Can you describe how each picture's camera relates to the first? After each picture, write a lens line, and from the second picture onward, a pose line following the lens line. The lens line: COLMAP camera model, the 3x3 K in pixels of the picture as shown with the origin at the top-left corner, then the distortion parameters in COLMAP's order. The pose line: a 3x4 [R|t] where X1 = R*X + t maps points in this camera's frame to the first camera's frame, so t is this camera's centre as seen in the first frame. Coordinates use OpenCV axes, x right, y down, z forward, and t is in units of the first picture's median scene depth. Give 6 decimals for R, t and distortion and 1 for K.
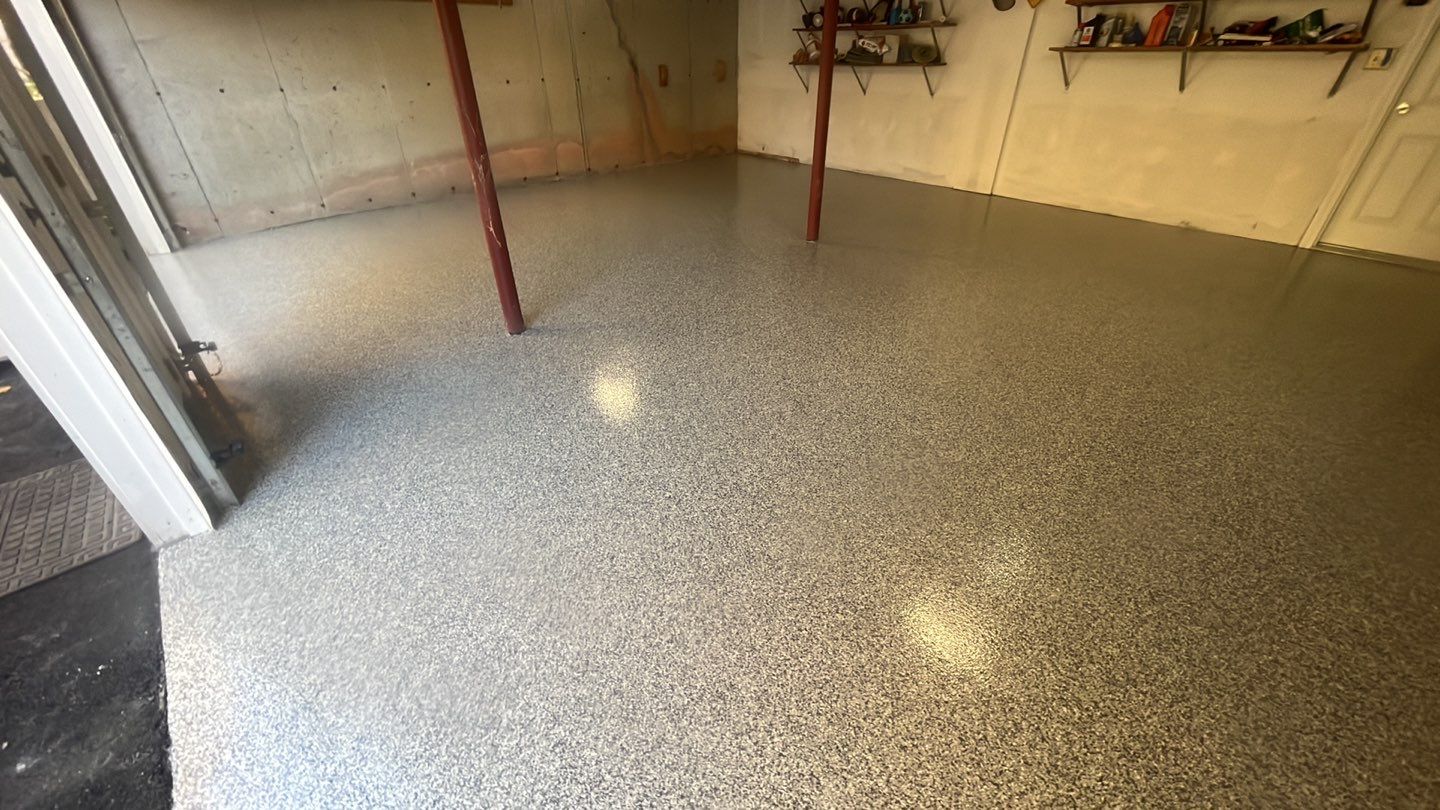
lens RADIAL K [[565.2, 0, 717.5], [0, 565.2, 403.0], [0, 0, 1]] dist [-0.000615, -0.000726]
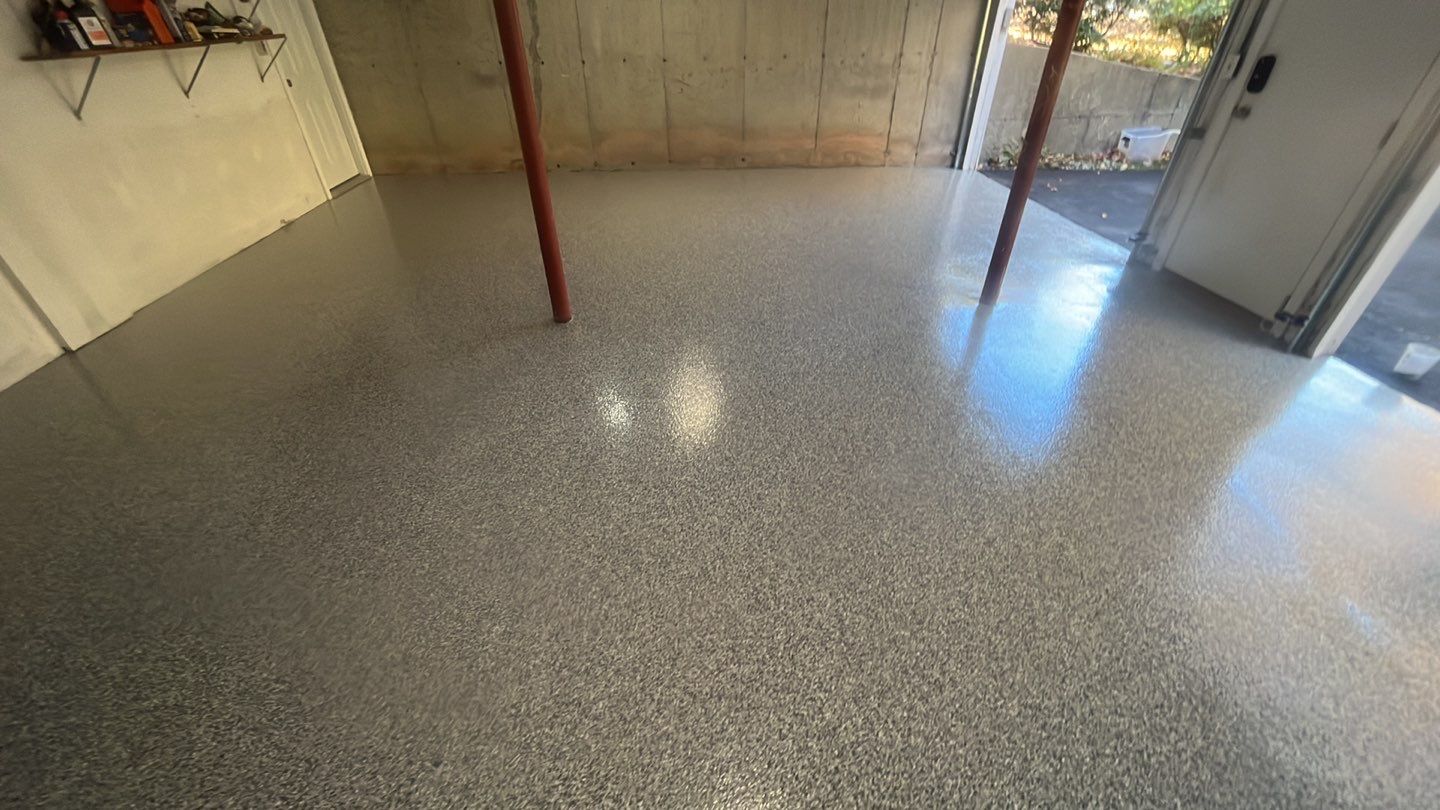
lens RADIAL K [[565.2, 0, 719.2], [0, 565.2, 401.8], [0, 0, 1]] dist [-0.000615, -0.000726]
pose [[-0.806870, -0.327176, 0.491850, -0.351634], [0.327070, 0.445920, 0.833175, -0.726291], [-0.491920, 0.833134, -0.252790, 1.105512]]
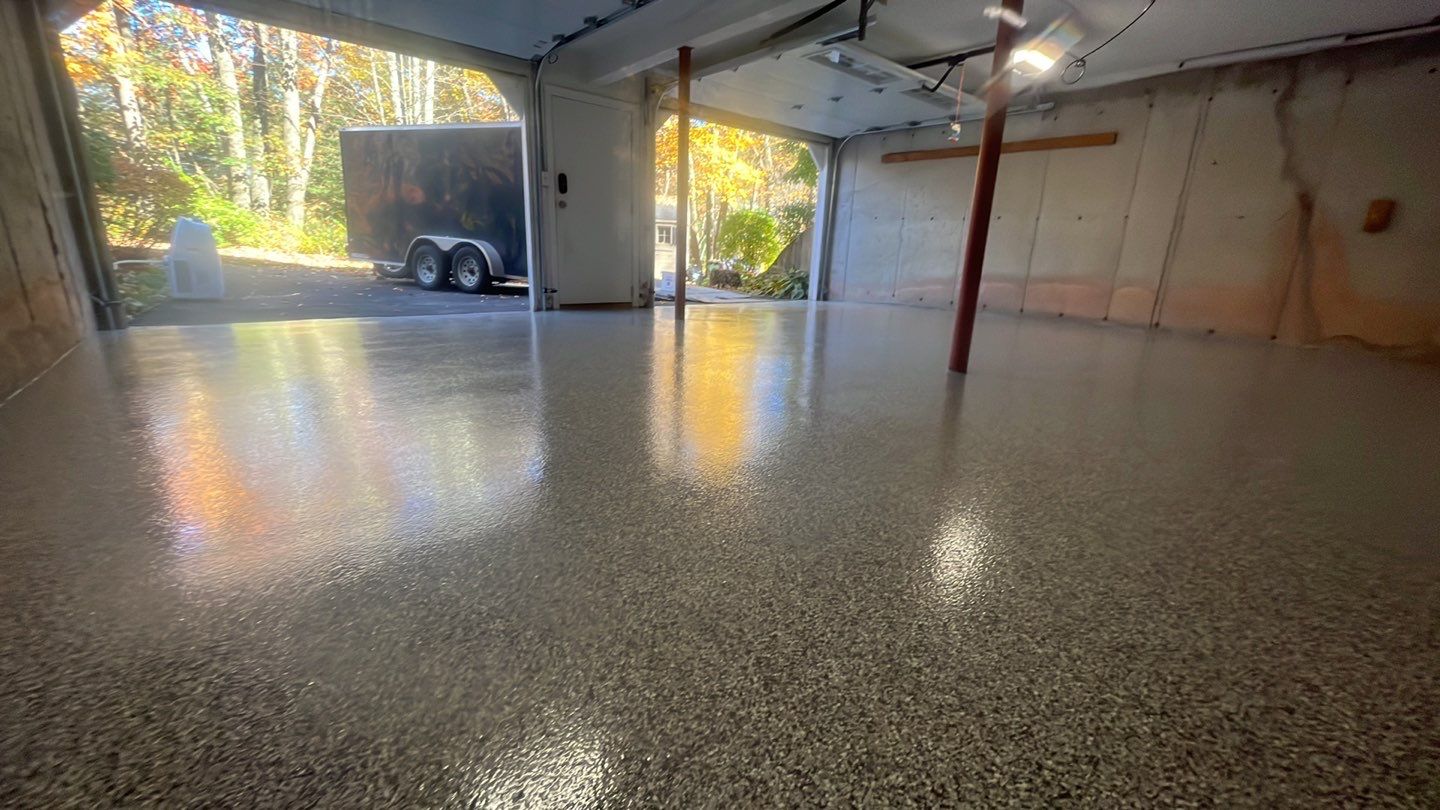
lens RADIAL K [[565.2, 0, 718.9], [0, 565.2, 401.2], [0, 0, 1]] dist [-0.000615, -0.000726]
pose [[-0.014401, 0.266525, -0.963720, 0.783830], [-0.568232, 0.790877, 0.227215, -0.238017], [0.822743, 0.550888, 0.140058, 0.656448]]
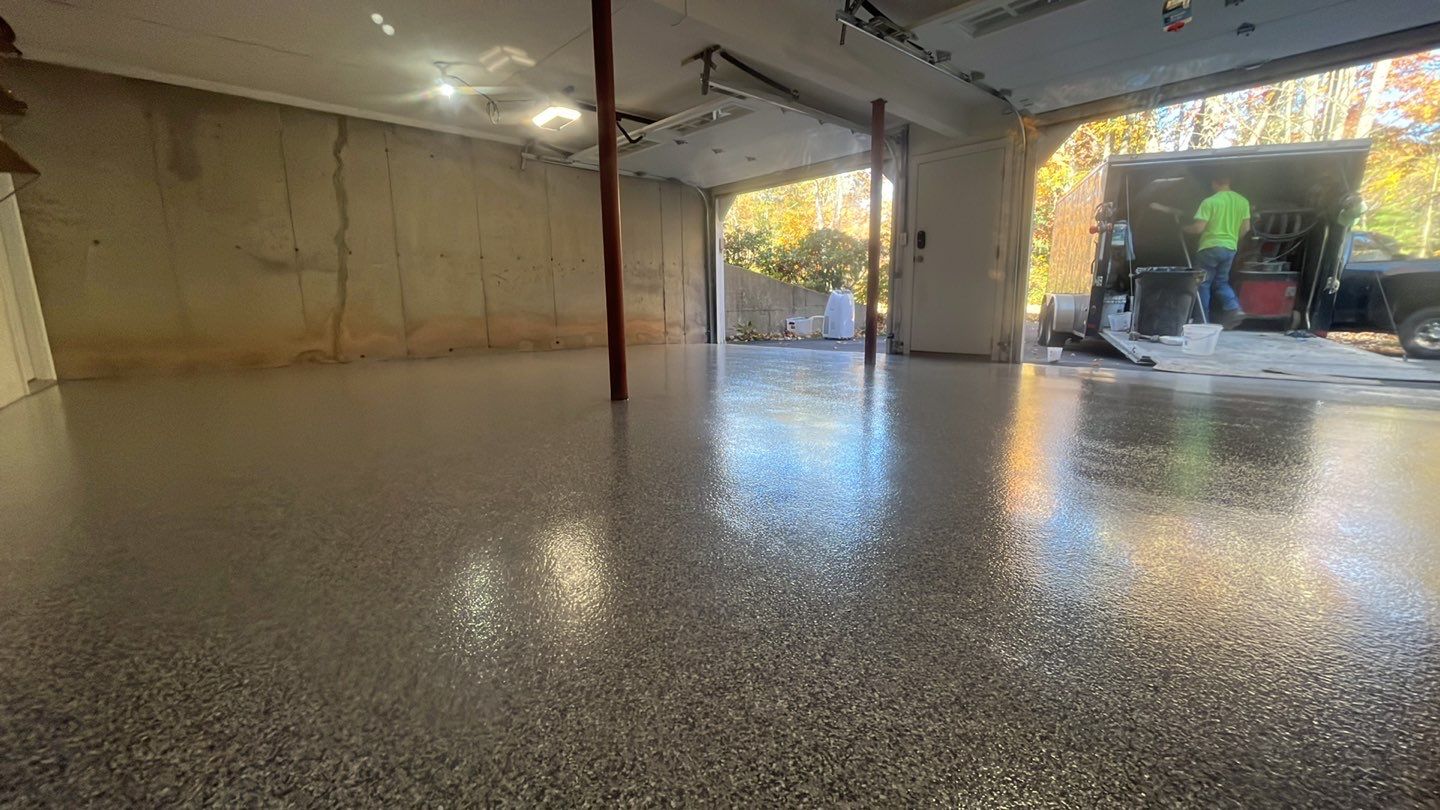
lens RADIAL K [[565.2, 0, 719.8], [0, 565.2, 401.5], [0, 0, 1]] dist [-0.000615, -0.000726]
pose [[-0.999367, 0.024898, -0.025425, 0.059338], [0.001291, 0.739373, 0.673295, -0.710049], [0.035562, 0.672836, -0.738937, 1.434278]]
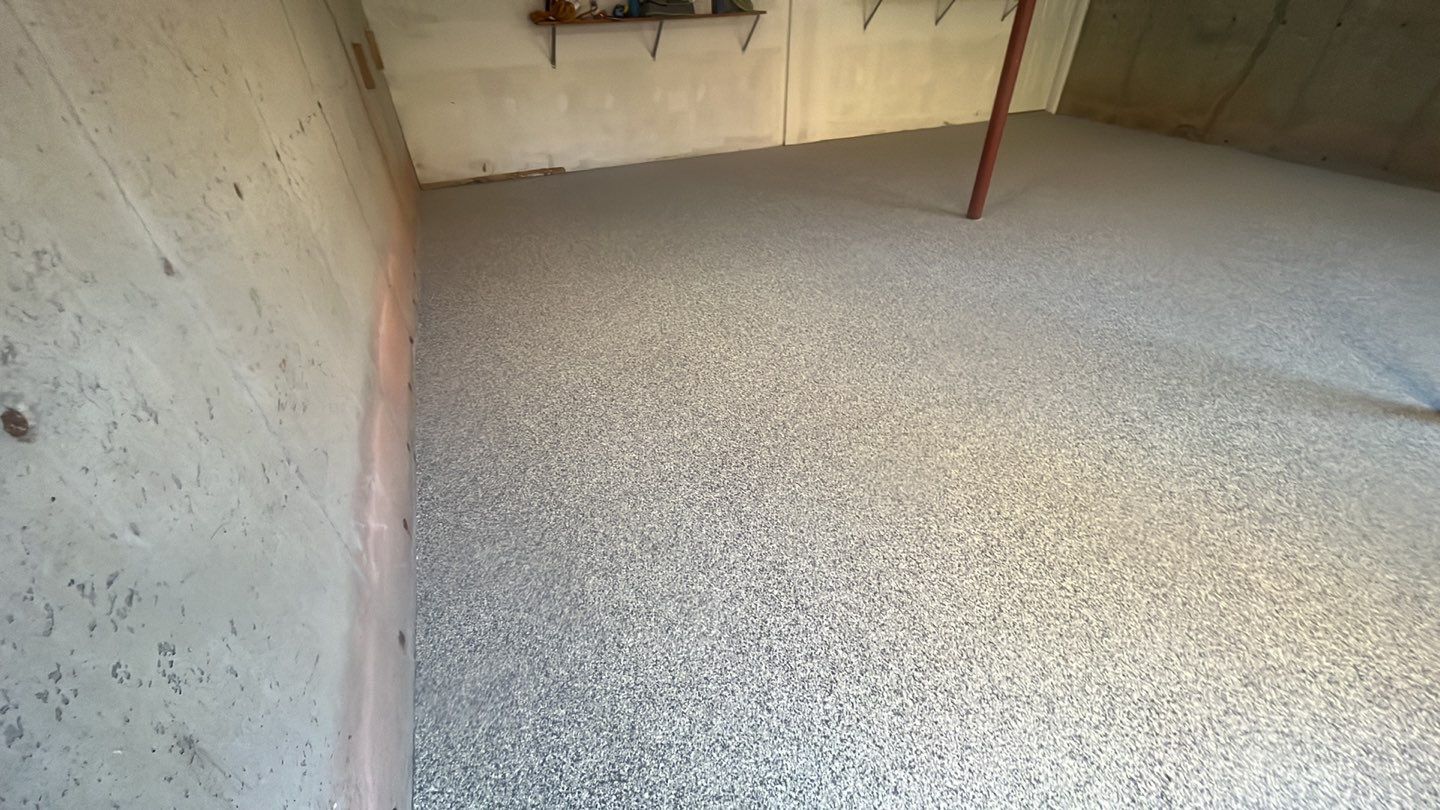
lens RADIAL K [[565.2, 0, 718.7], [0, 565.2, 402.9], [0, 0, 1]] dist [-0.000615, -0.000726]
pose [[0.310395, -0.562634, 0.766223, -0.743980], [0.521437, 0.774723, 0.357642, -0.552894], [-0.794832, 0.288527, 0.533849, 0.878656]]
